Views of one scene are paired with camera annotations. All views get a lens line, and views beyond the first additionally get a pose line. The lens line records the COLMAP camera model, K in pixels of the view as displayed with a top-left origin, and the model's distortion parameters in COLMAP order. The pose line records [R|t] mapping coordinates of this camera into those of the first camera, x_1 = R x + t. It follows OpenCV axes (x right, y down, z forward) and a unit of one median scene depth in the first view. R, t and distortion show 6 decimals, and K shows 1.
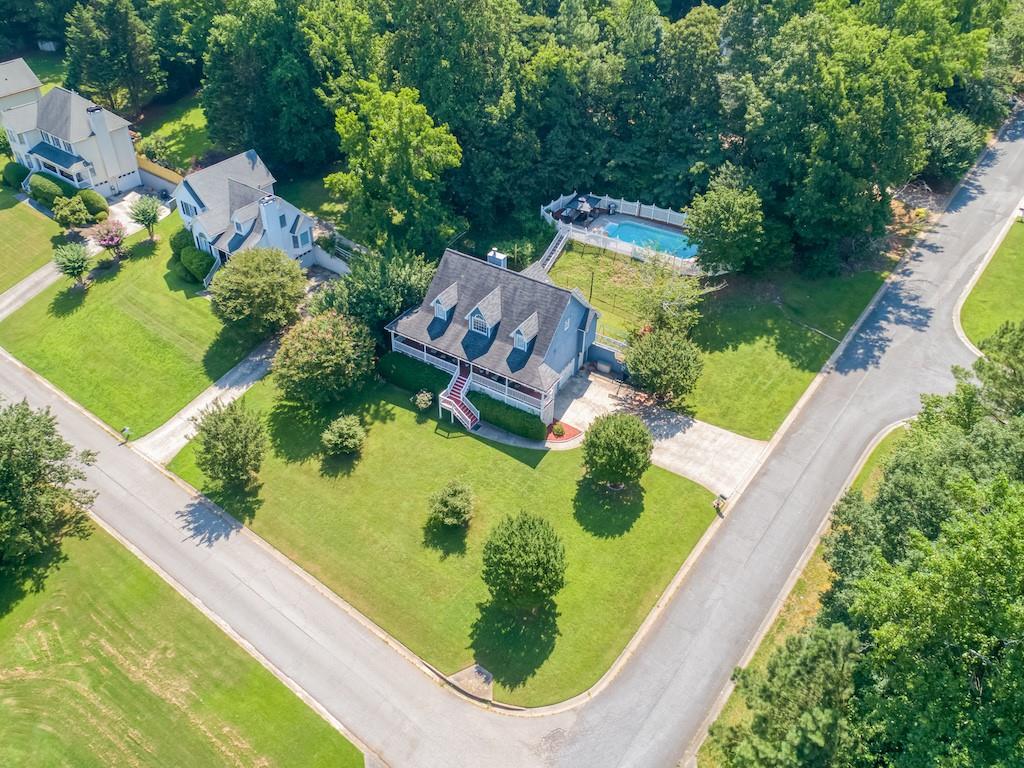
lens RADIAL K [[812.7, 0, 512.0], [0, 812.7, 384.0], [0, 0, 1]] dist [0.053756, 0.001597]
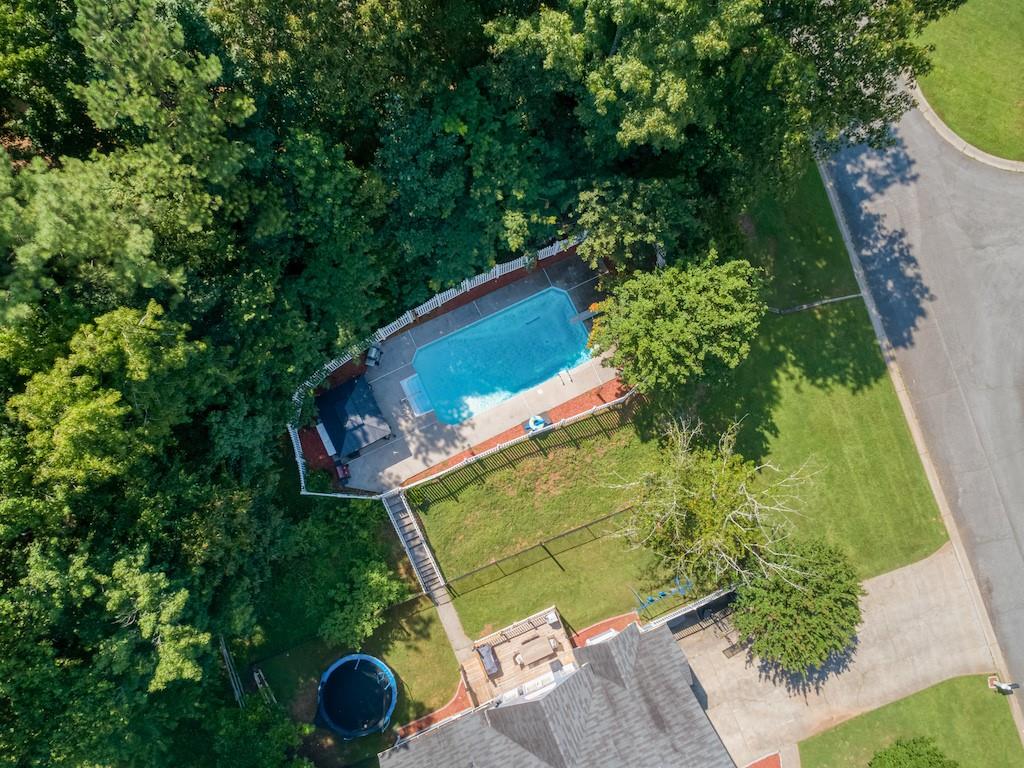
lens RADIAL K [[697.9, 0, 517.6], [0, 697.9, 413.0], [0, 0, 1]] dist [0.059658, -0.001264]
pose [[0.563624, -0.812127, 0.150924, 0.102959], [0.508896, 0.485307, 0.710986, -0.575008], [-0.650656, -0.323924, 0.686819, 0.834153]]
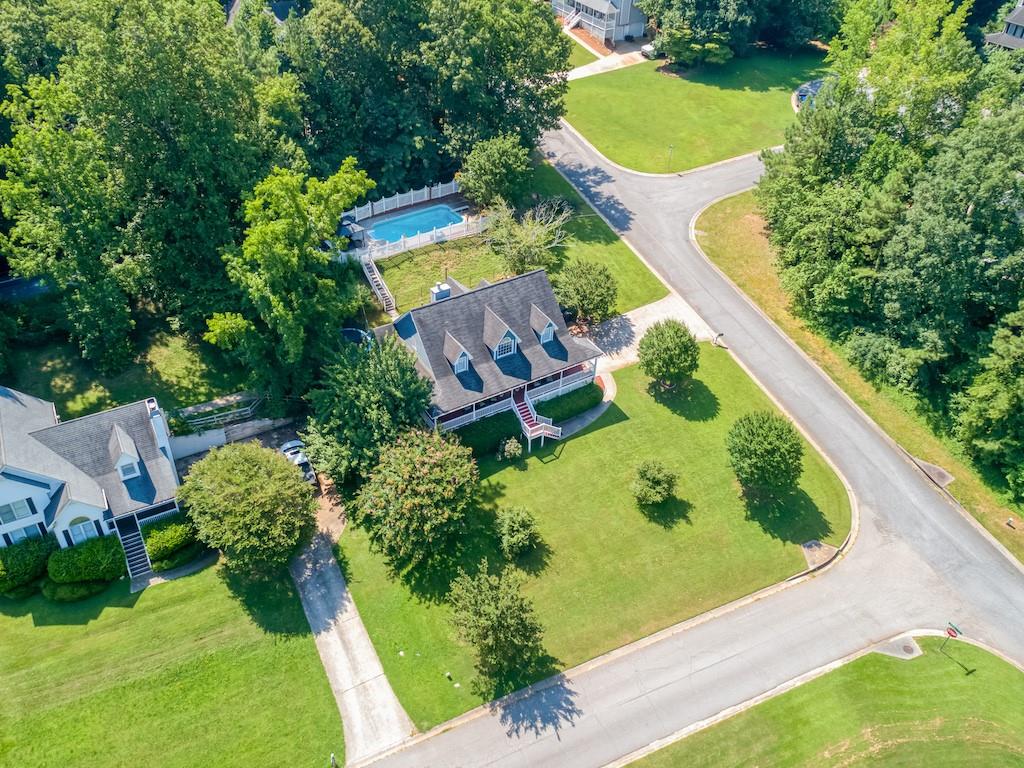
lens RADIAL K [[800.3, 0, 469.4], [0, 800.3, 381.0], [0, 0, 1]] dist [0.048191, -0.002452]
pose [[0.470985, -0.571067, 0.672350, -0.709464], [0.557429, 0.783392, 0.274900, -0.321933], [-0.683700, 0.245314, 0.687296, 0.392060]]
